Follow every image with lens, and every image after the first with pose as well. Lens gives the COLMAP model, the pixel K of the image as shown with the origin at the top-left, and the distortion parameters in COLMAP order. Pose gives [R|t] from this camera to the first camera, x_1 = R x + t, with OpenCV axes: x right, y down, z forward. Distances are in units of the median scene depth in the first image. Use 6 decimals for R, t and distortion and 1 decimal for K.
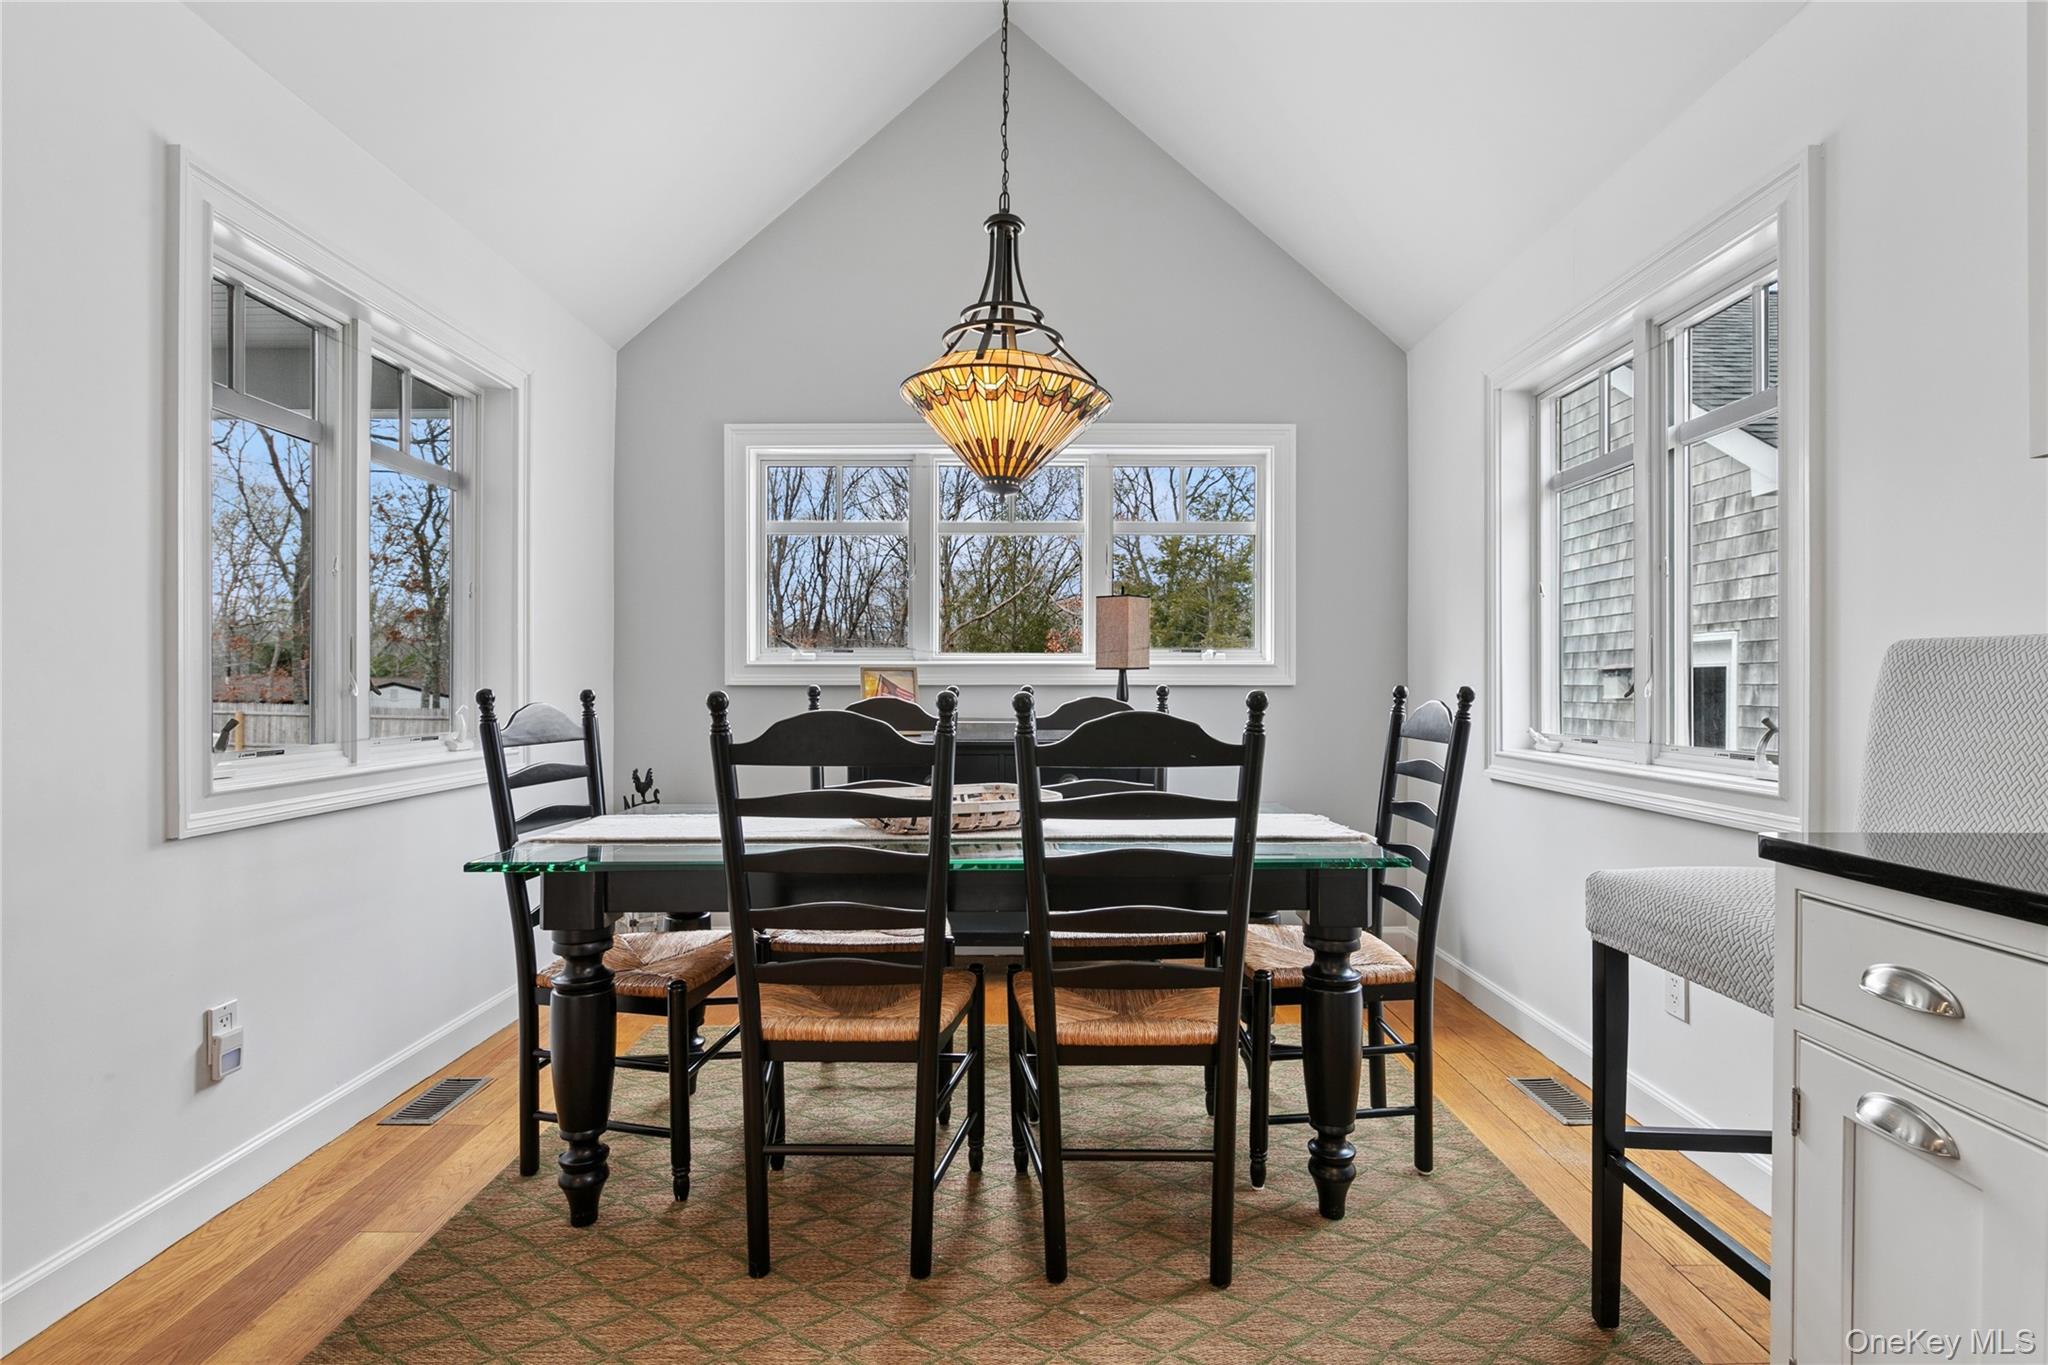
lens RADIAL K [[956.3, 0, 1024.0], [0, 956.3, 682.5], [0, 0, 1]] dist [-0.000454, -0.000228]
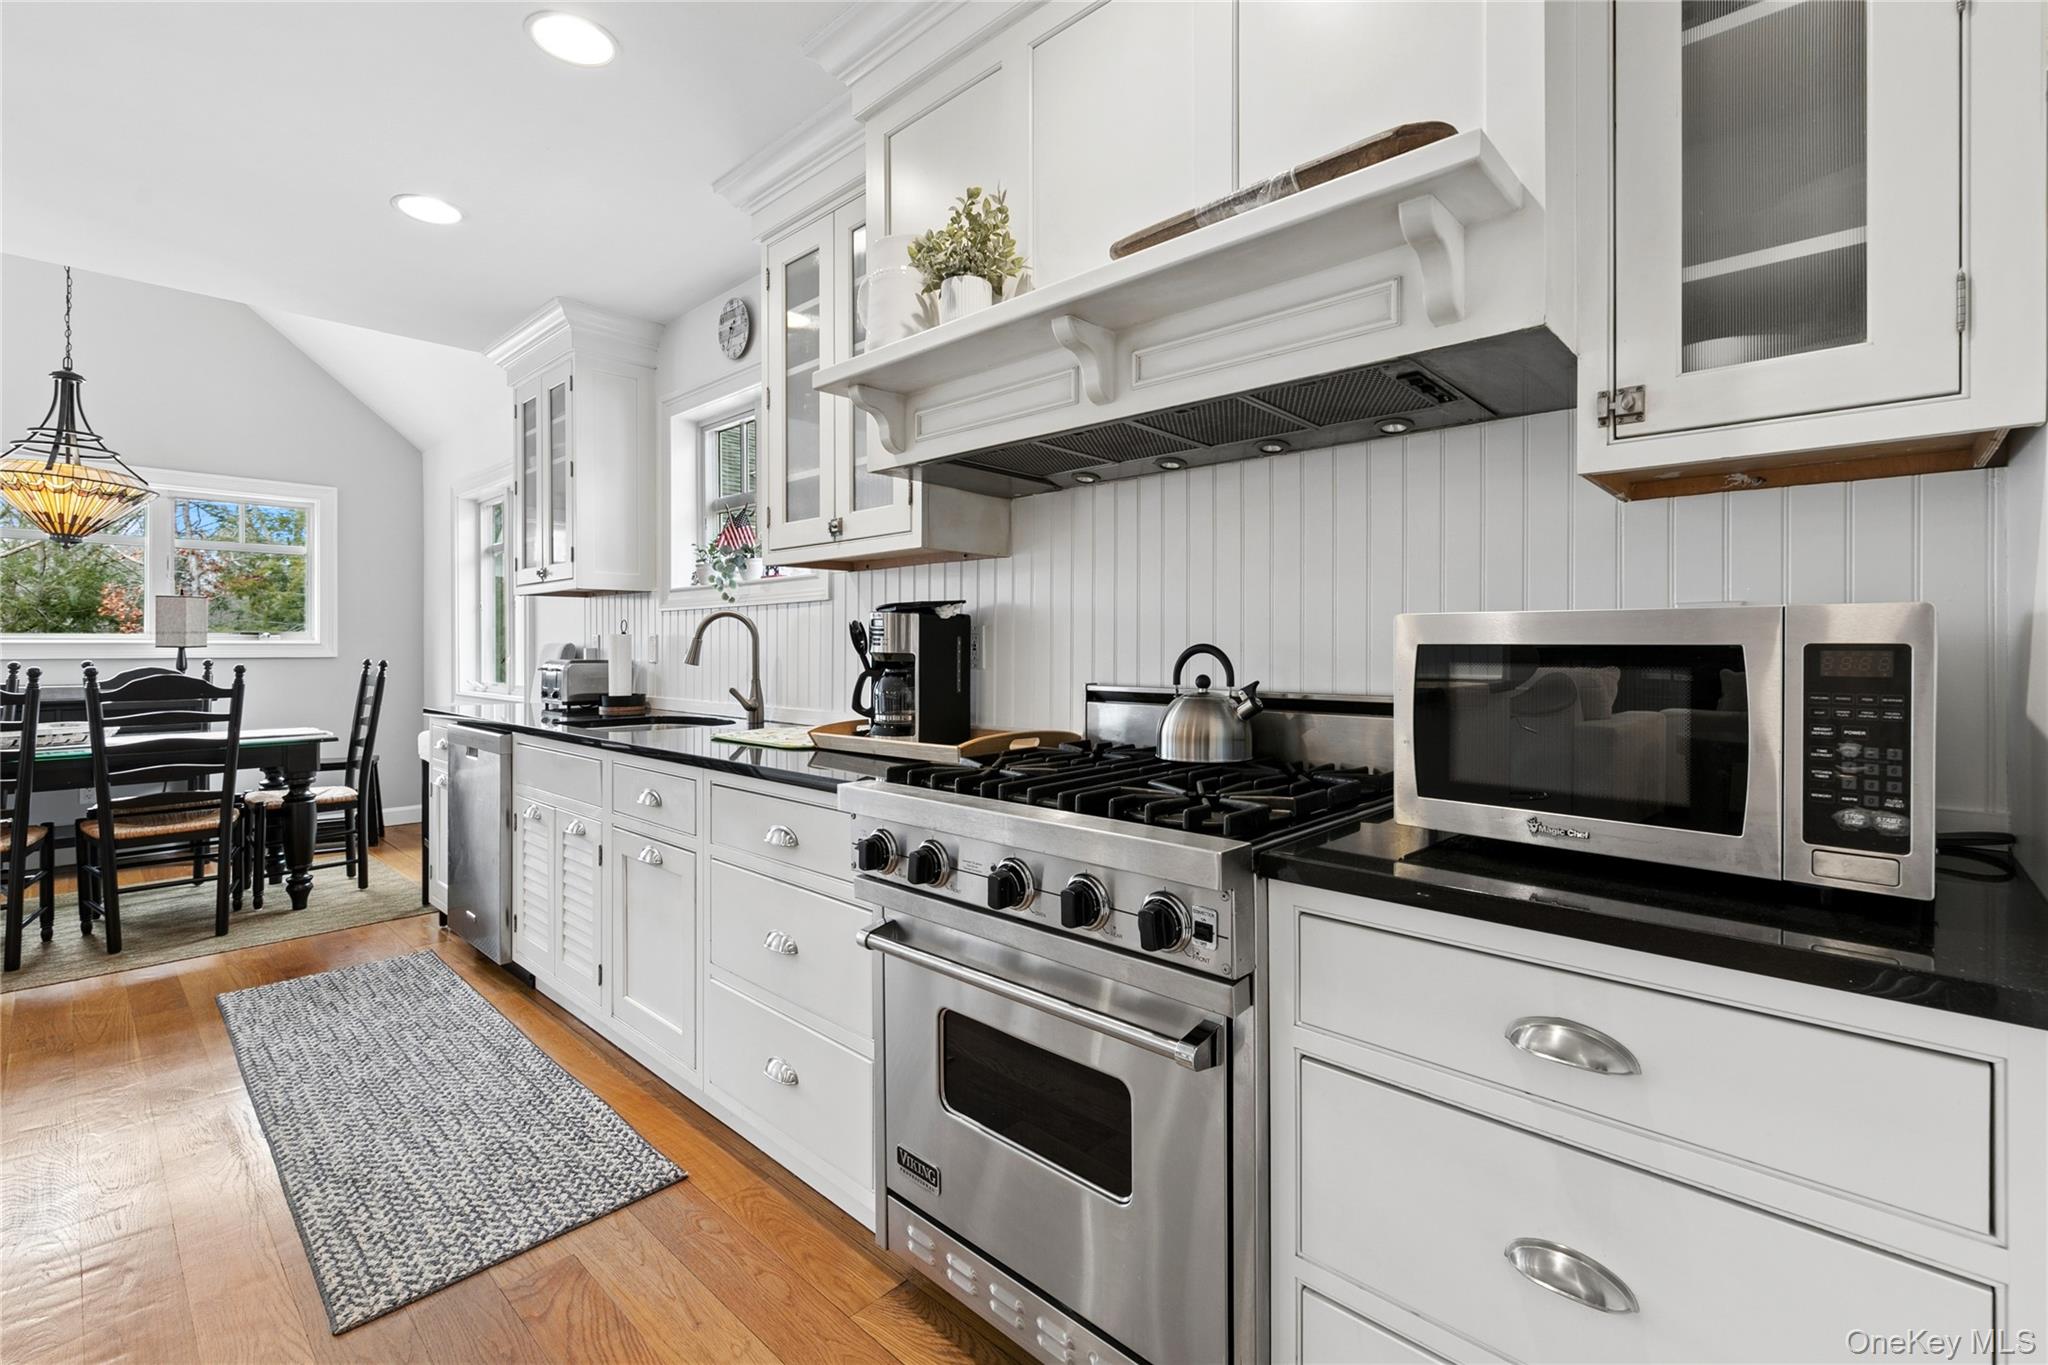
lens RADIAL K [[882.1, 0, 1028.6], [0, 882.1, 647.2], [0, 0, 1]] dist [0.000345, -0.000156]
pose [[0.671401, -0.002180, 0.741091, -0.037323], [-0.000766, 0.999993, 0.003636, -0.029579], [-0.741094, -0.003009, 0.671394, -1.251406]]
